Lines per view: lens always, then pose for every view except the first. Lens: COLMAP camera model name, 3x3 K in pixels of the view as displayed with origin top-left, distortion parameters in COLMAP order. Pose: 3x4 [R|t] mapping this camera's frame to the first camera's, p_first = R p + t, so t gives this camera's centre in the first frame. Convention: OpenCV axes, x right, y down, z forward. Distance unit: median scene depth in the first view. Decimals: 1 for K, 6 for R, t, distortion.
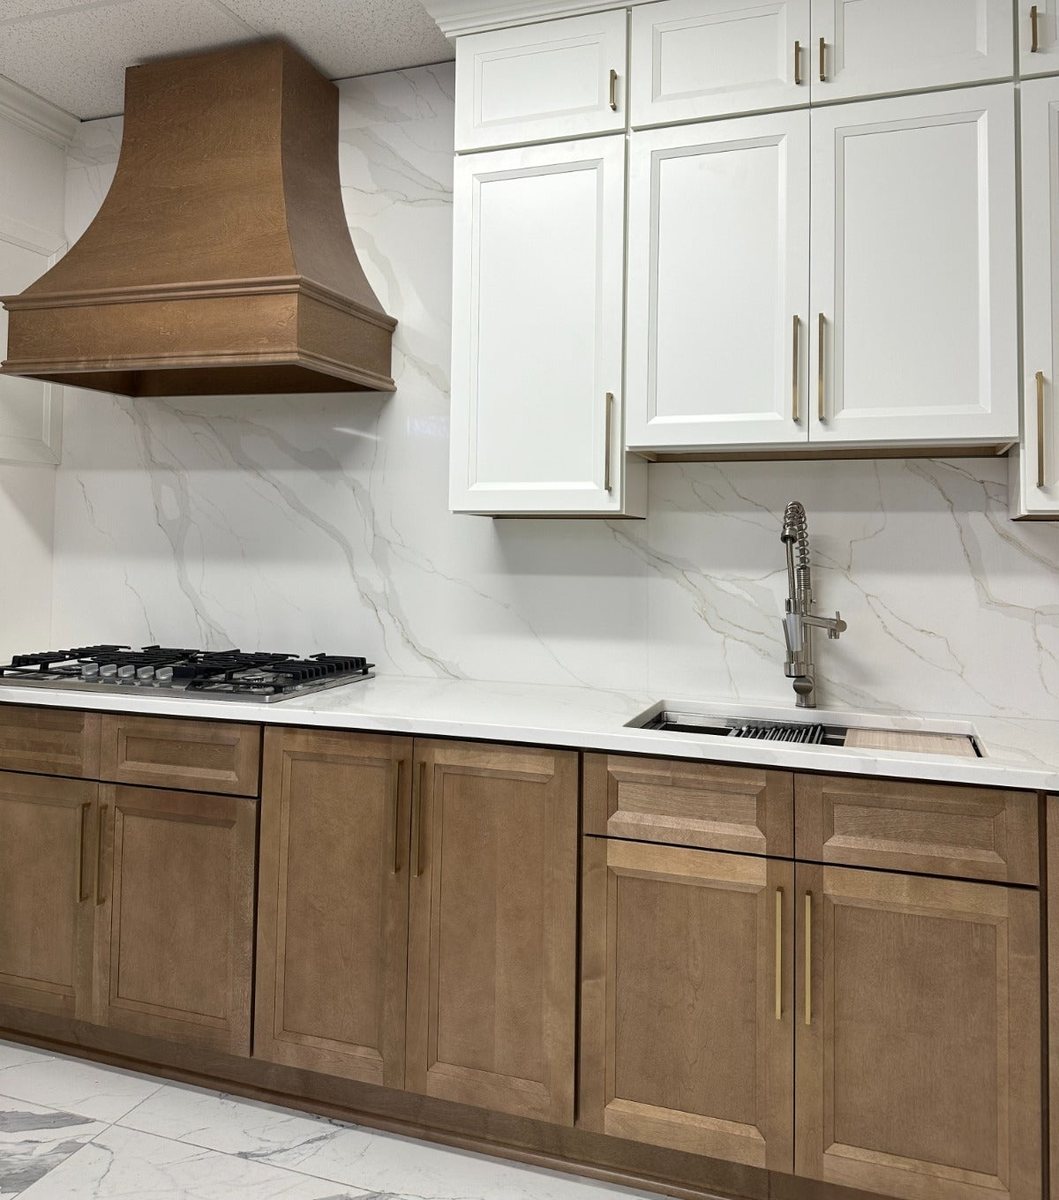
lens RADIAL K [[972.4, 0, 532.0], [0, 972.4, 507.2], [0, 0, 1]] dist [0.108572, -0.169612]
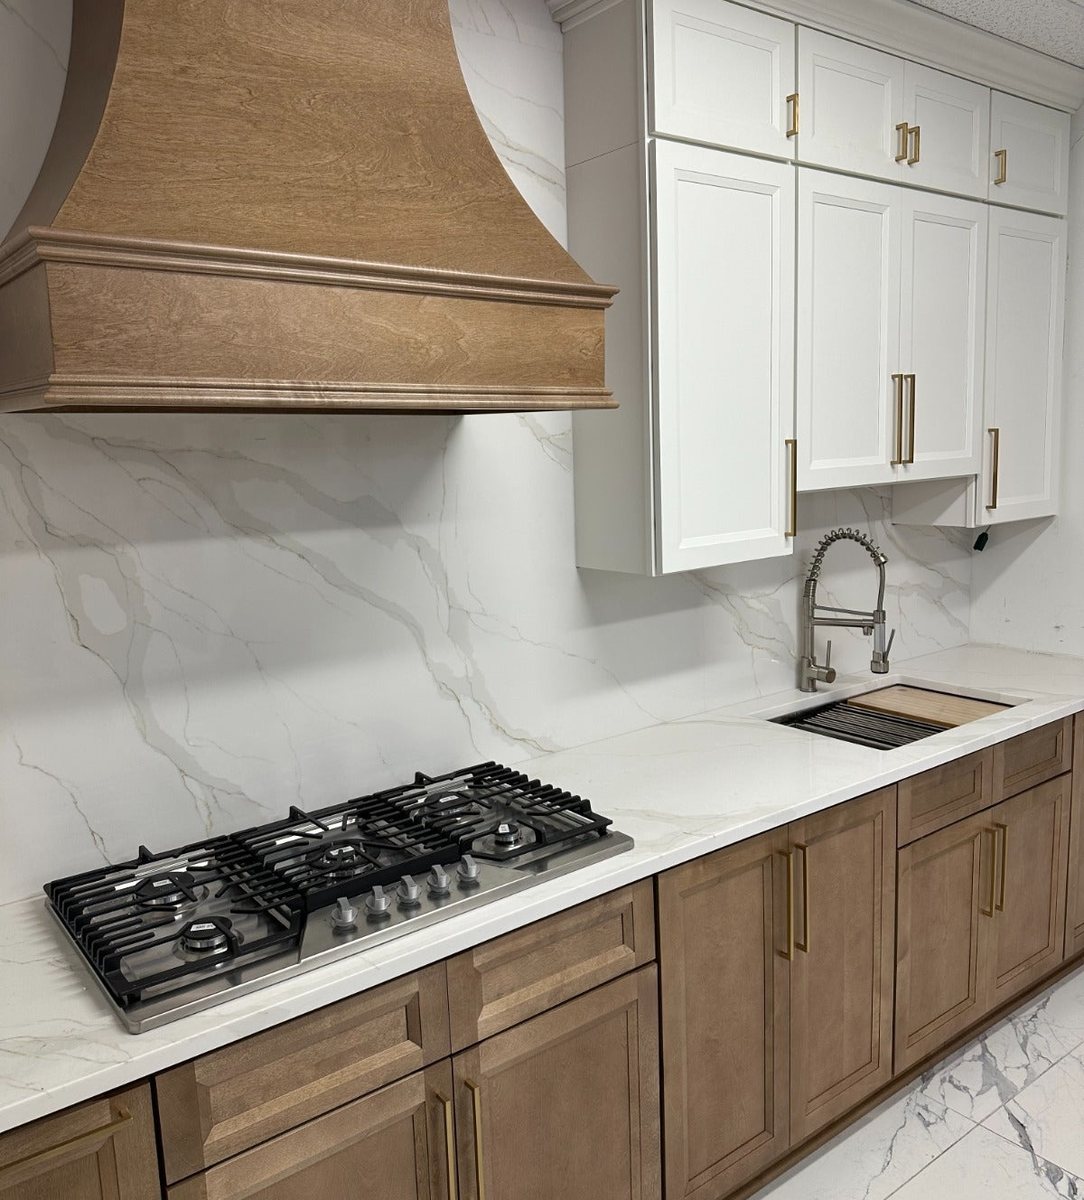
lens RADIAL K [[995.6, 0, 542.0], [0, 995.6, 600.0], [0, 0, 1]] dist [0.120238, -0.173886]
pose [[0.549212, -0.164171, 0.819399, -0.910342], [0.009340, 0.981658, 0.190420, -0.149339], [-0.835631, -0.096928, 0.540671, 0.614118]]
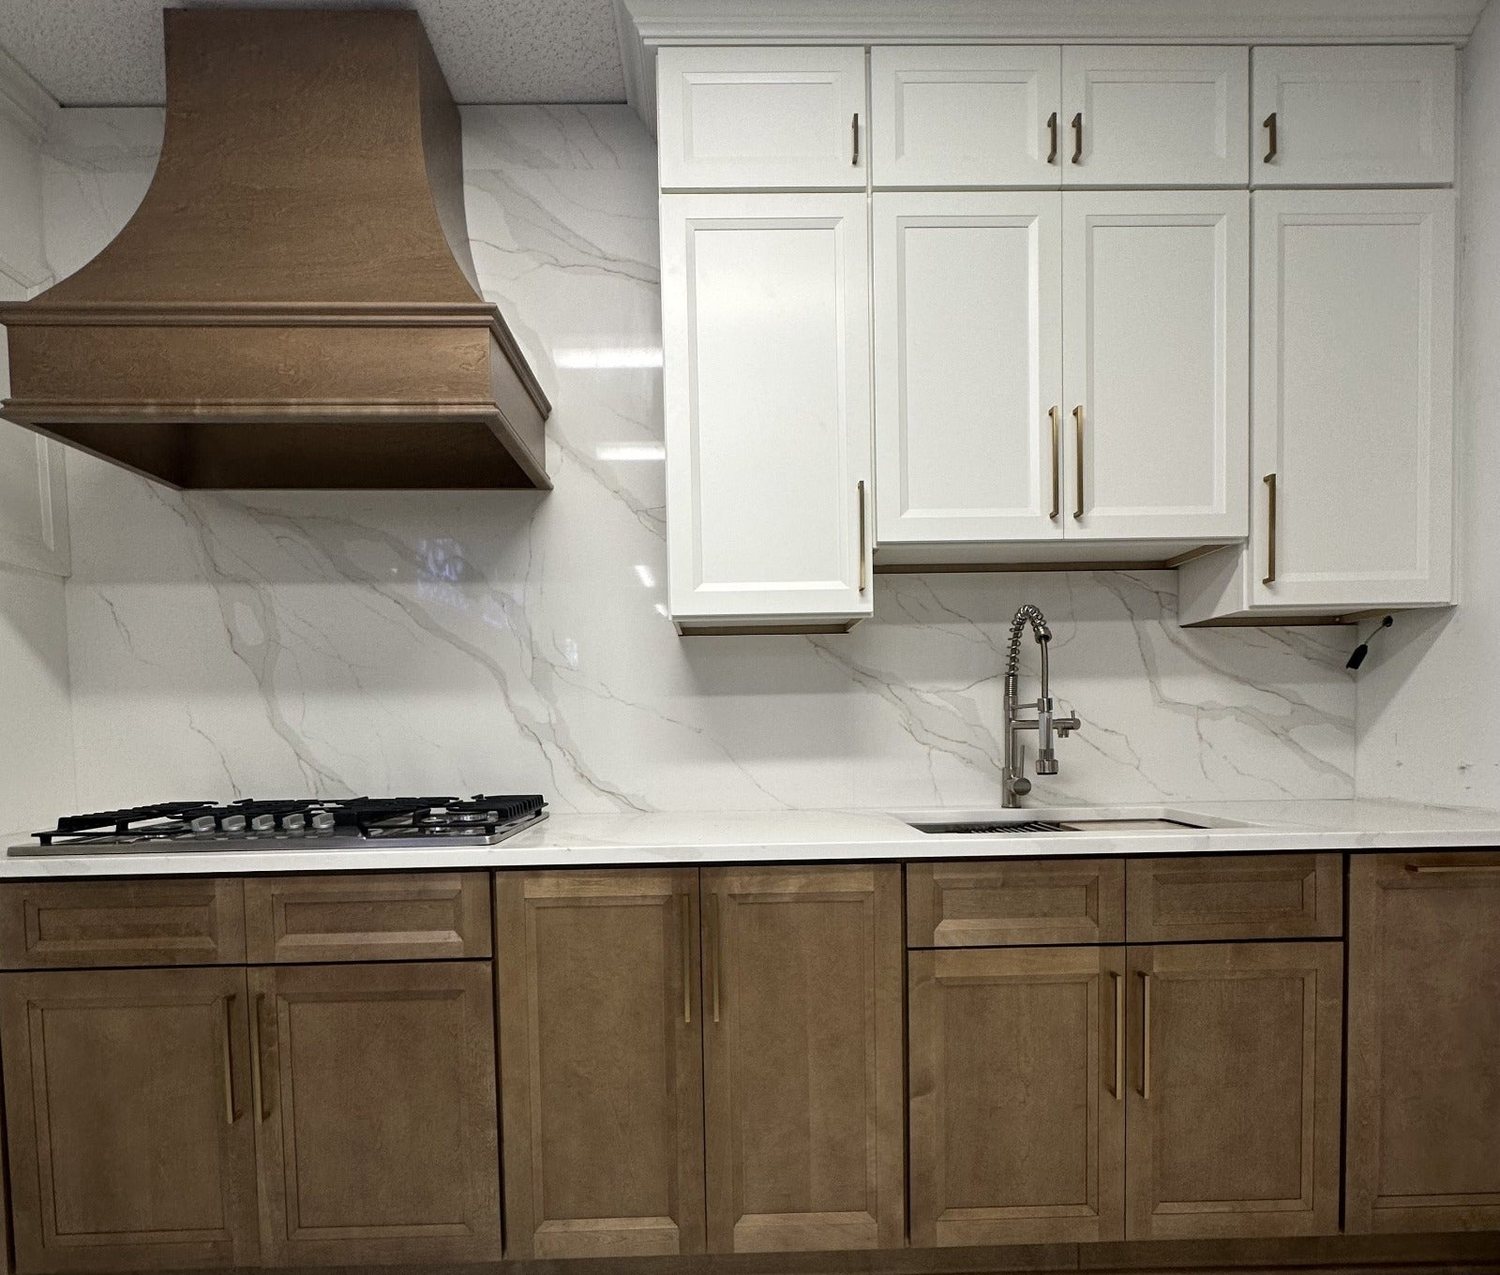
lens RADIAL K [[806.8, 0, 736.3], [0, 806.8, 766.0], [0, 0, 1]] dist [-0.001229, 0.001241]
pose [[0.936509, -0.047830, 0.347367, -0.294491], [0.017740, 0.995847, 0.089294, 0.076225], [-0.350196, -0.077462, 0.933468, 0.302522]]
